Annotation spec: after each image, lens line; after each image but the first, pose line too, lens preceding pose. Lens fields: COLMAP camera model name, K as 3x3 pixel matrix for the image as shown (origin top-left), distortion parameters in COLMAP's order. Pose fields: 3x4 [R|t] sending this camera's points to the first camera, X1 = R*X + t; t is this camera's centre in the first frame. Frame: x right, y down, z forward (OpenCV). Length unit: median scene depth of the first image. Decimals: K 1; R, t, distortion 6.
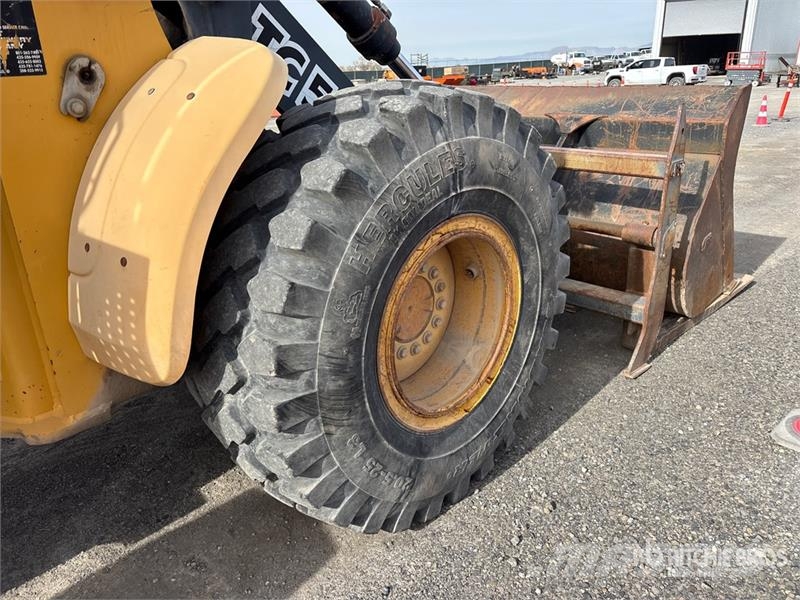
lens RADIAL K [[614.8, 0, 400.9], [0, 614.8, 293.2], [0, 0, 1]] dist [0.042486, -0.056444]
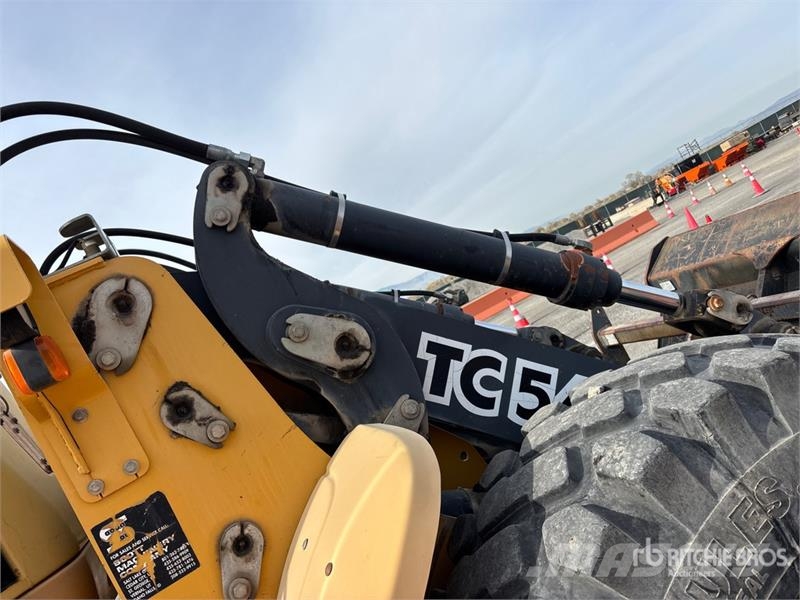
lens RADIAL K [[614.8, 0, 400.9], [0, 614.8, 293.2], [0, 0, 1]] dist [0.042486, -0.056444]
pose [[0.806872, -0.393476, -0.440607, 0.149015], [0.276570, 0.910701, -0.306809, -0.320121], [0.521984, 0.125696, 0.843643, 0.344574]]
